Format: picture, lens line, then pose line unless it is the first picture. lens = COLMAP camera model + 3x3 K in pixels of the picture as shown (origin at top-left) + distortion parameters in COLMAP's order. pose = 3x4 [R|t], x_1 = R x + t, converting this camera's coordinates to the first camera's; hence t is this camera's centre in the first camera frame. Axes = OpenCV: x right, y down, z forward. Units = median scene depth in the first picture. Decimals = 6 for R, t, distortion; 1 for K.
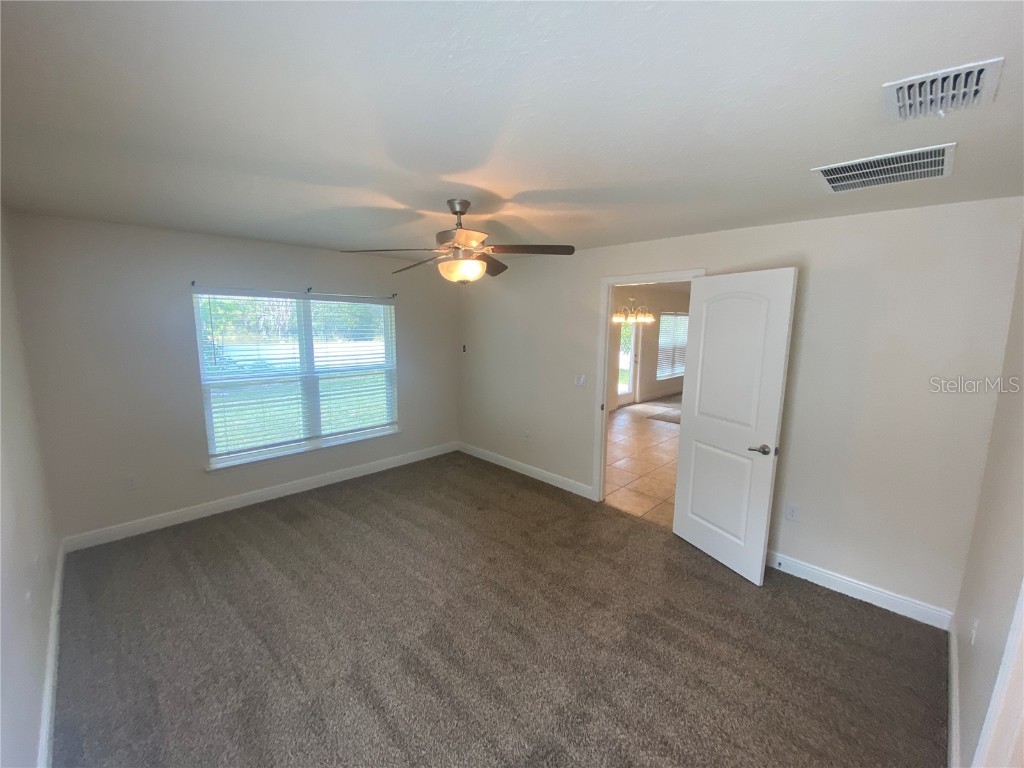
lens RADIAL K [[421.0, 0, 513.0], [0, 421.0, 383.8], [0, 0, 1]] dist [-0.002337, -0.001005]
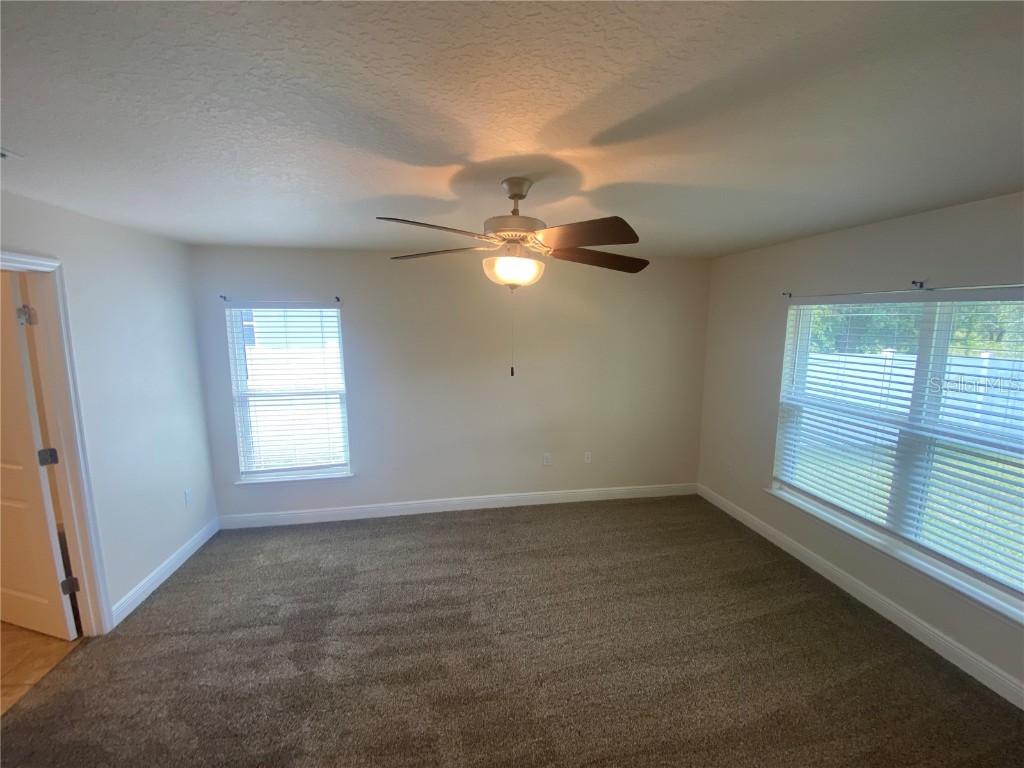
lens RADIAL K [[421.0, 0, 513.0], [0, 421.0, 383.8], [0, 0, 1]] dist [-0.002337, -0.001005]
pose [[-0.578345, 0.106358, -0.808830, 0.520558], [-0.134214, 0.965550, 0.222935, -0.240034], [0.804676, 0.237489, -0.544146, 1.460635]]
